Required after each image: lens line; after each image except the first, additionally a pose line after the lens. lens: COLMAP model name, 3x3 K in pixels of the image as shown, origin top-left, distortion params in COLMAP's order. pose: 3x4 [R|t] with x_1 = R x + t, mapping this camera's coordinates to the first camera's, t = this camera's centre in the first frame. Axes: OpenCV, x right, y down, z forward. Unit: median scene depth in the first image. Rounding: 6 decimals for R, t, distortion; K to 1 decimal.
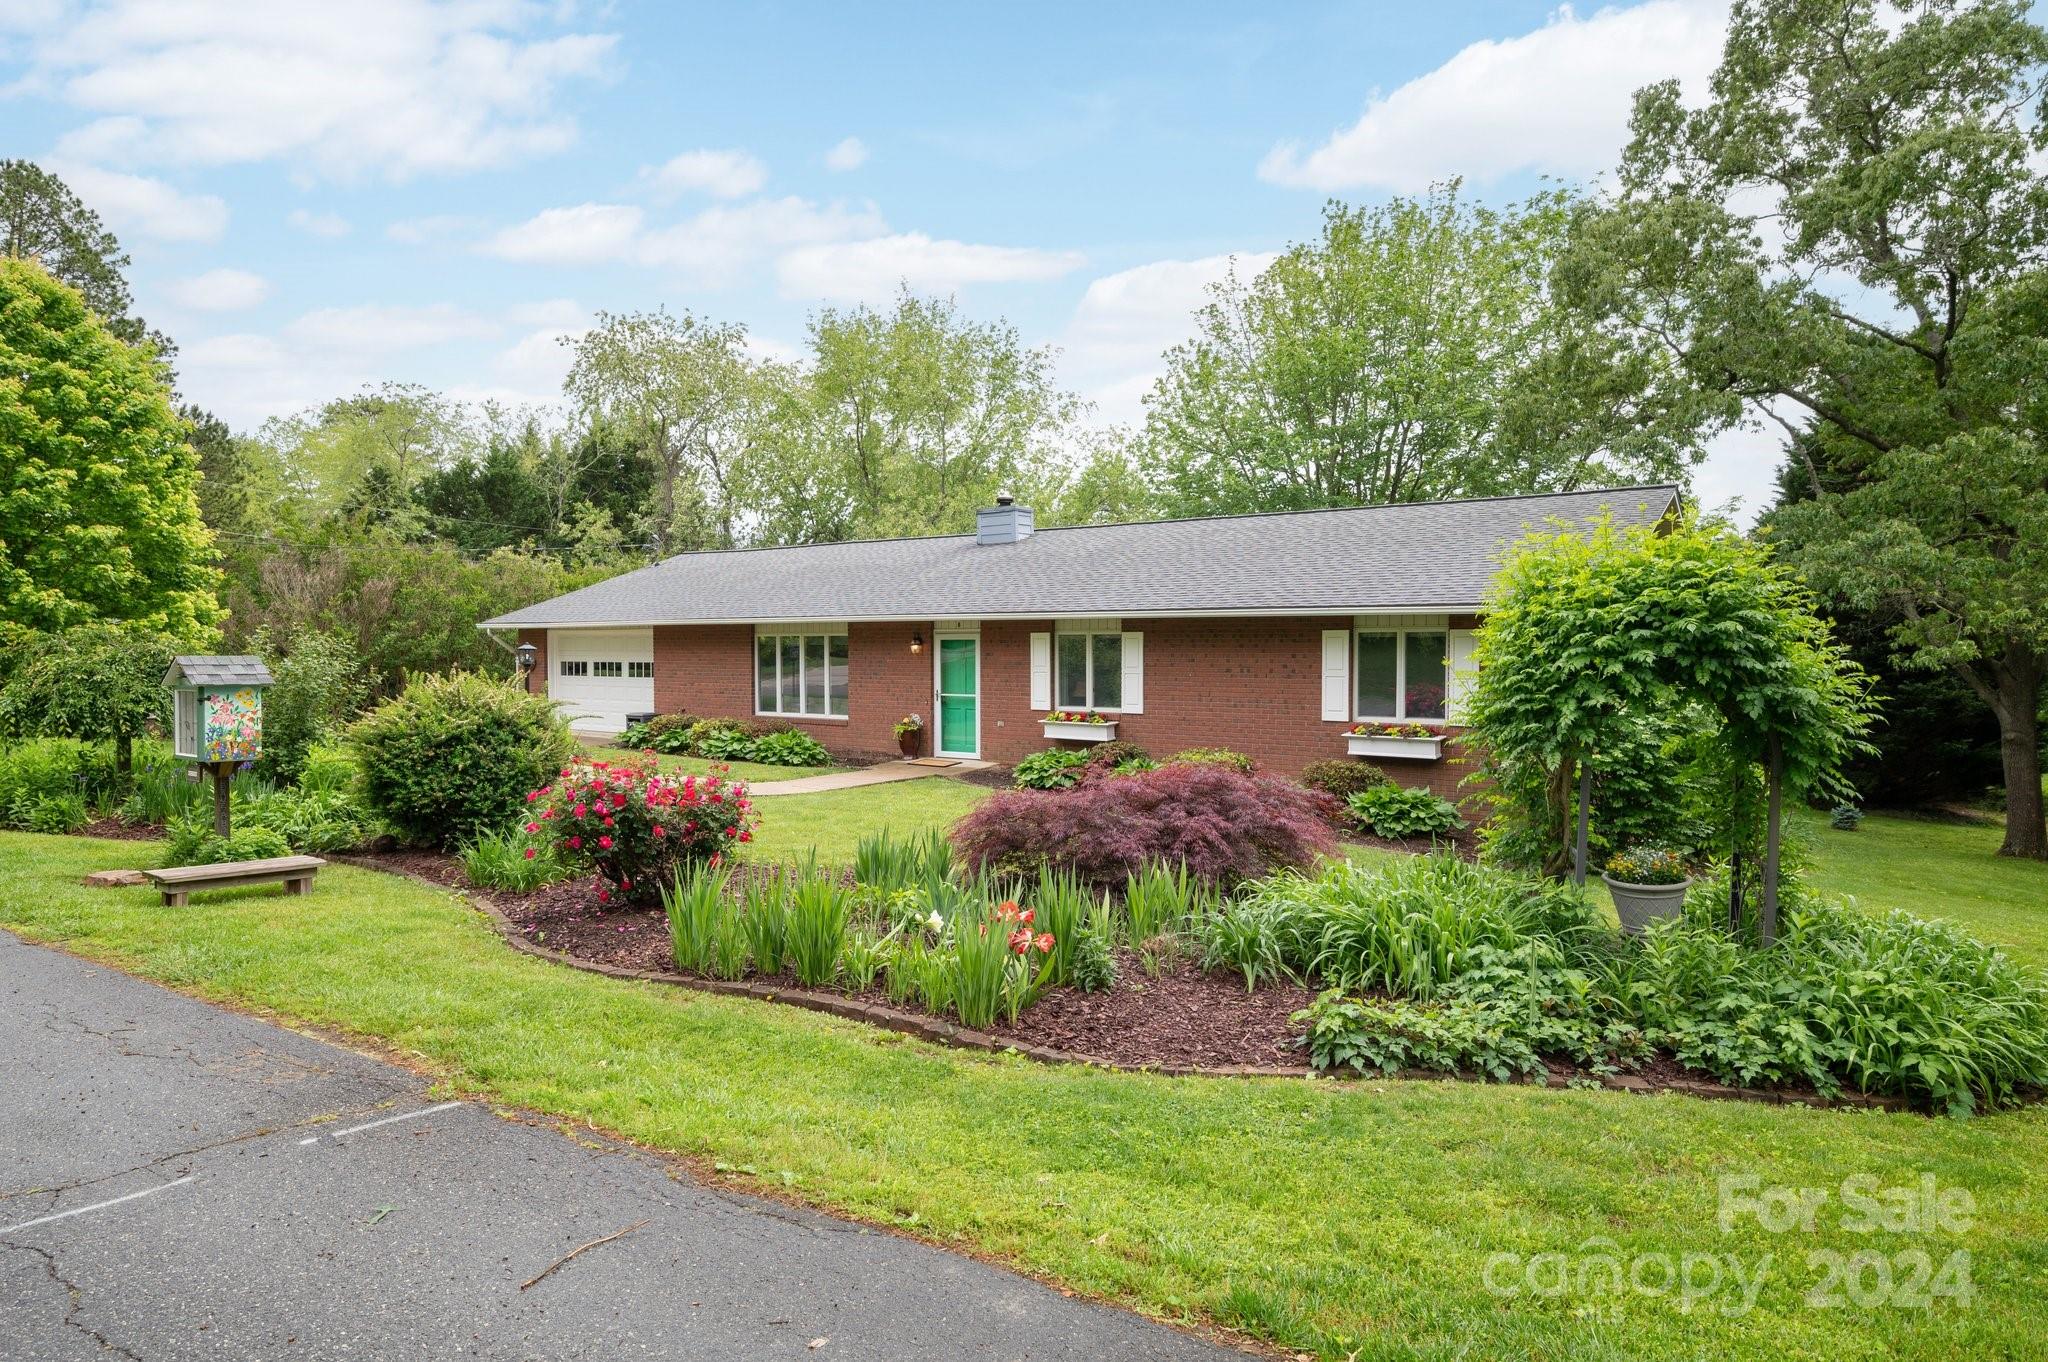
lens RADIAL K [[1167.0, 0, 1016.7], [0, 1167.0, 684.9], [0, 0, 1]] dist [-0.001328, 0.000084]
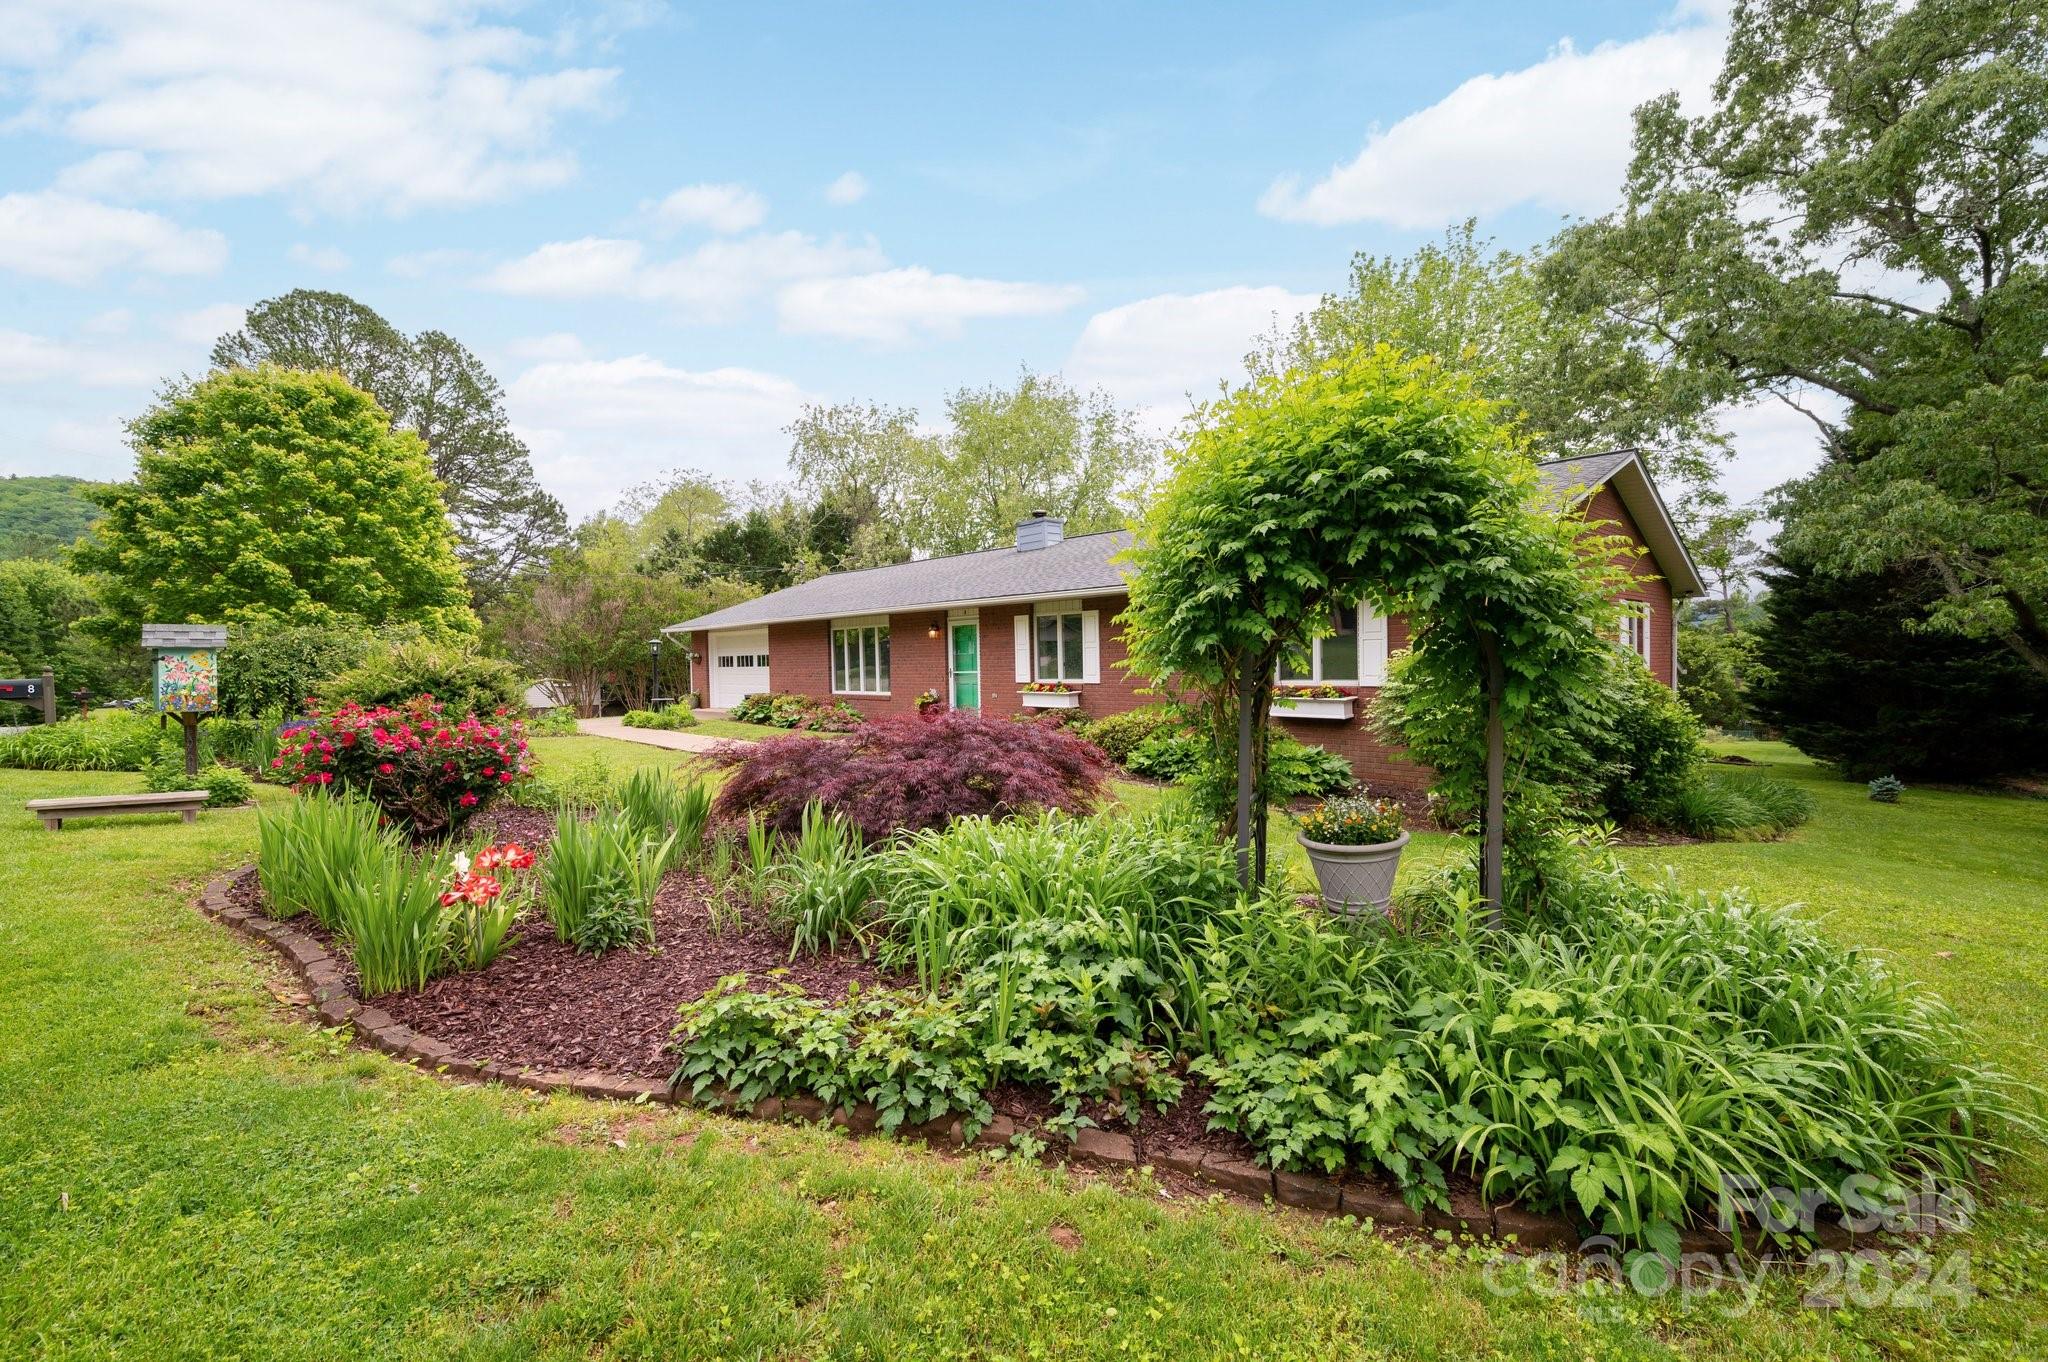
lens RADIAL K [[857.9, 0, 1025.3], [0, 857.9, 683.3], [0, 0, 1]] dist [-0.001006, 0.000141]
pose [[0.980308, -0.011131, -0.197160, 0.172365], [0.009891, 0.999925, -0.007271, 0.025953], [0.197226, 0.005177, 0.980344, 0.155853]]
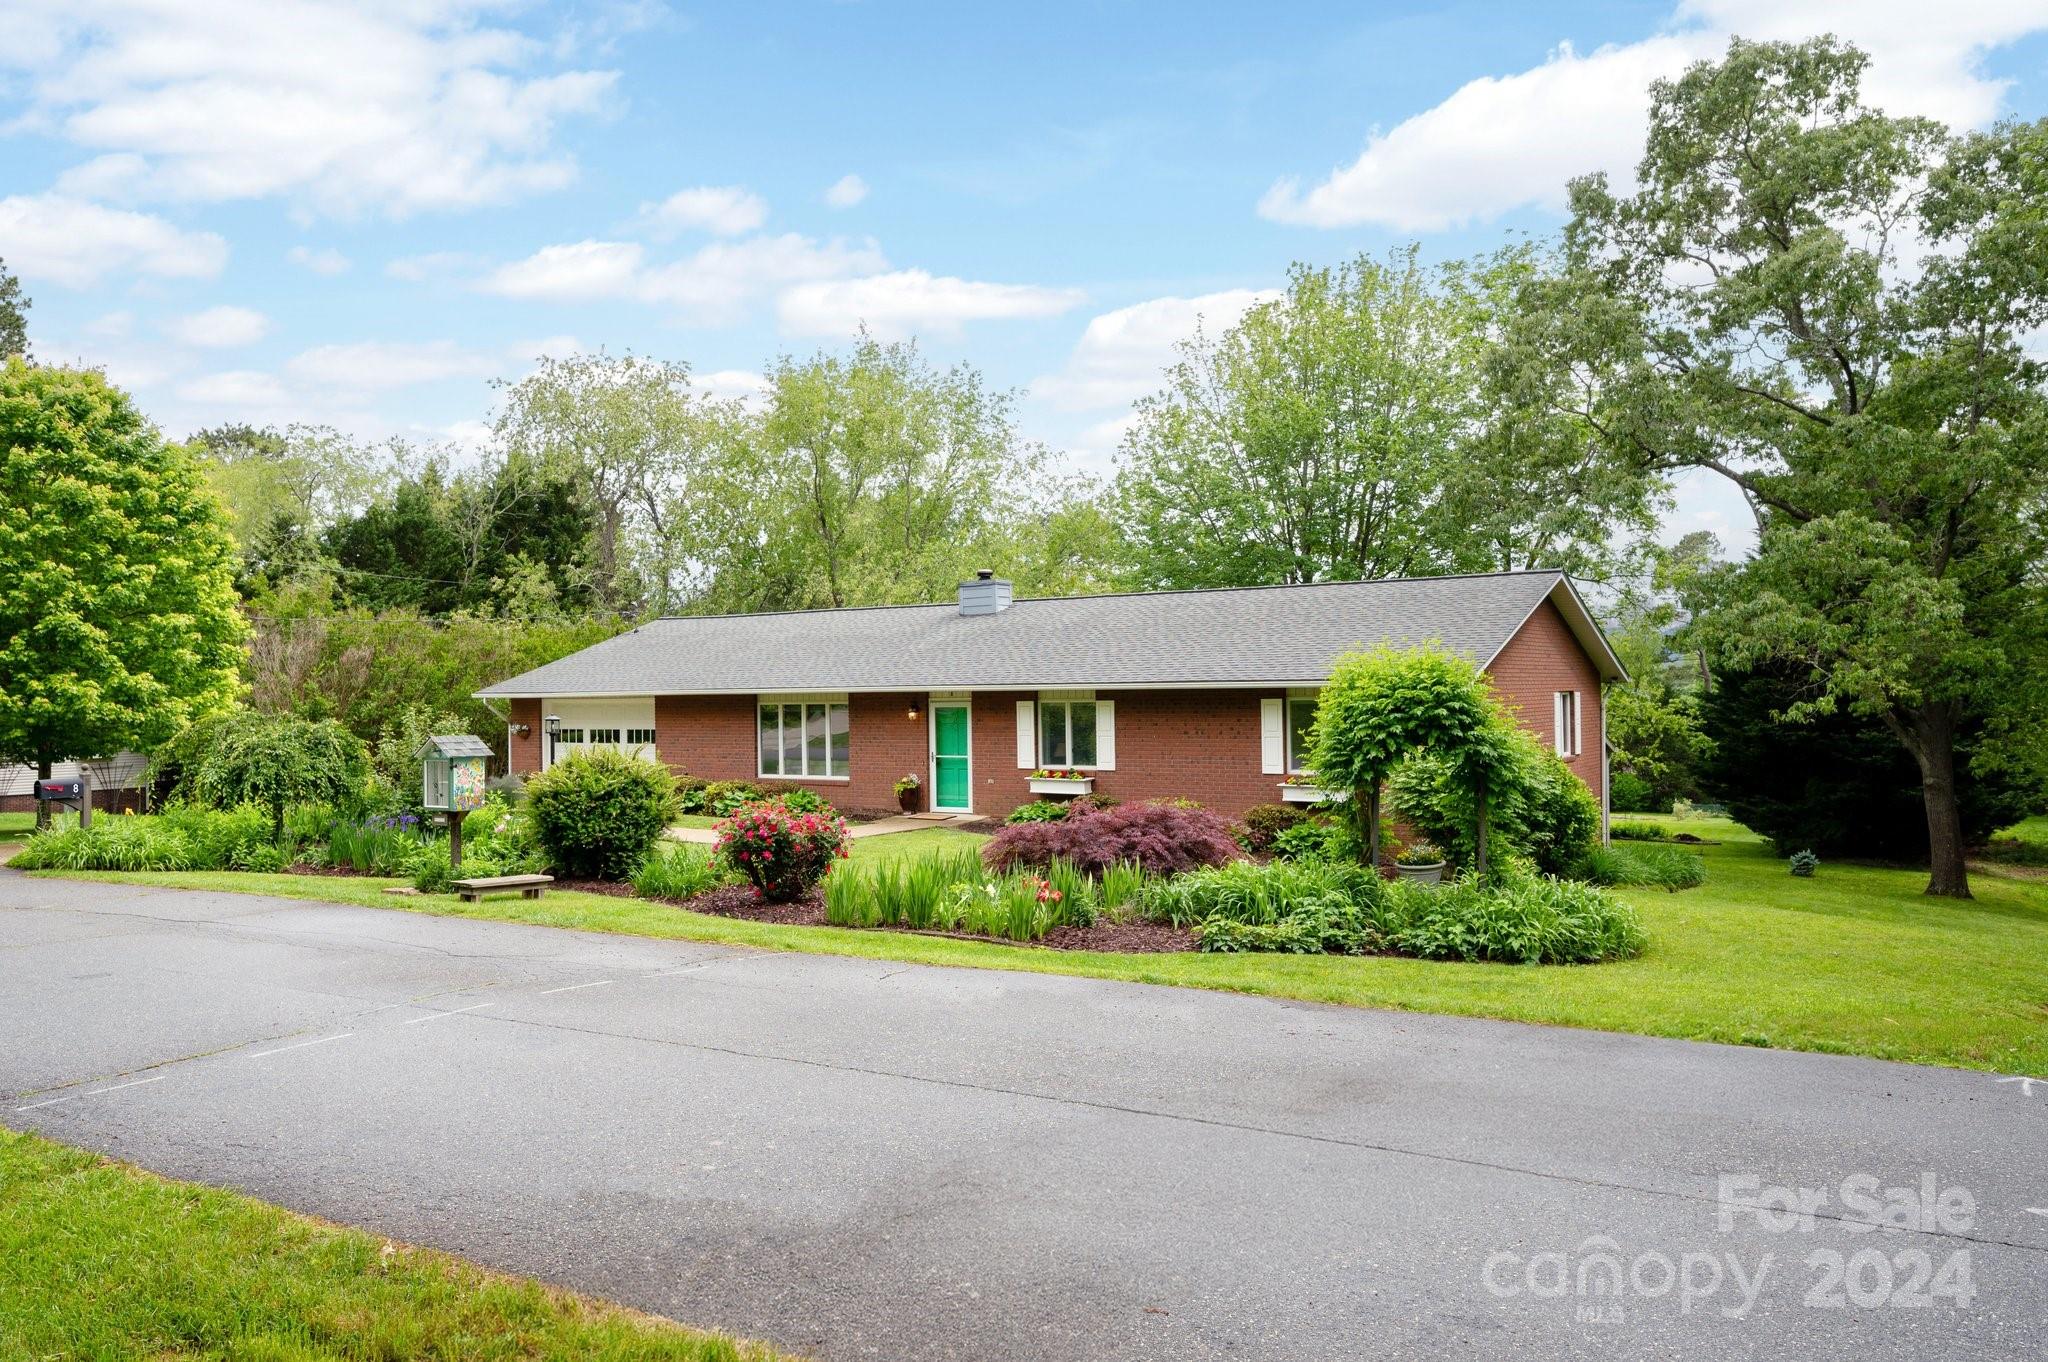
lens RADIAL K [[1480.4, 0, 1022.1], [0, 1480.4, 686.4], [0, 0, 1]] dist [-0.001683, -0.000080]
pose [[0.999091, -0.011777, 0.040965, -0.038384], [0.013305, 0.999218, -0.037246, -0.004630], [-0.040494, 0.037757, 0.998466, -0.412446]]
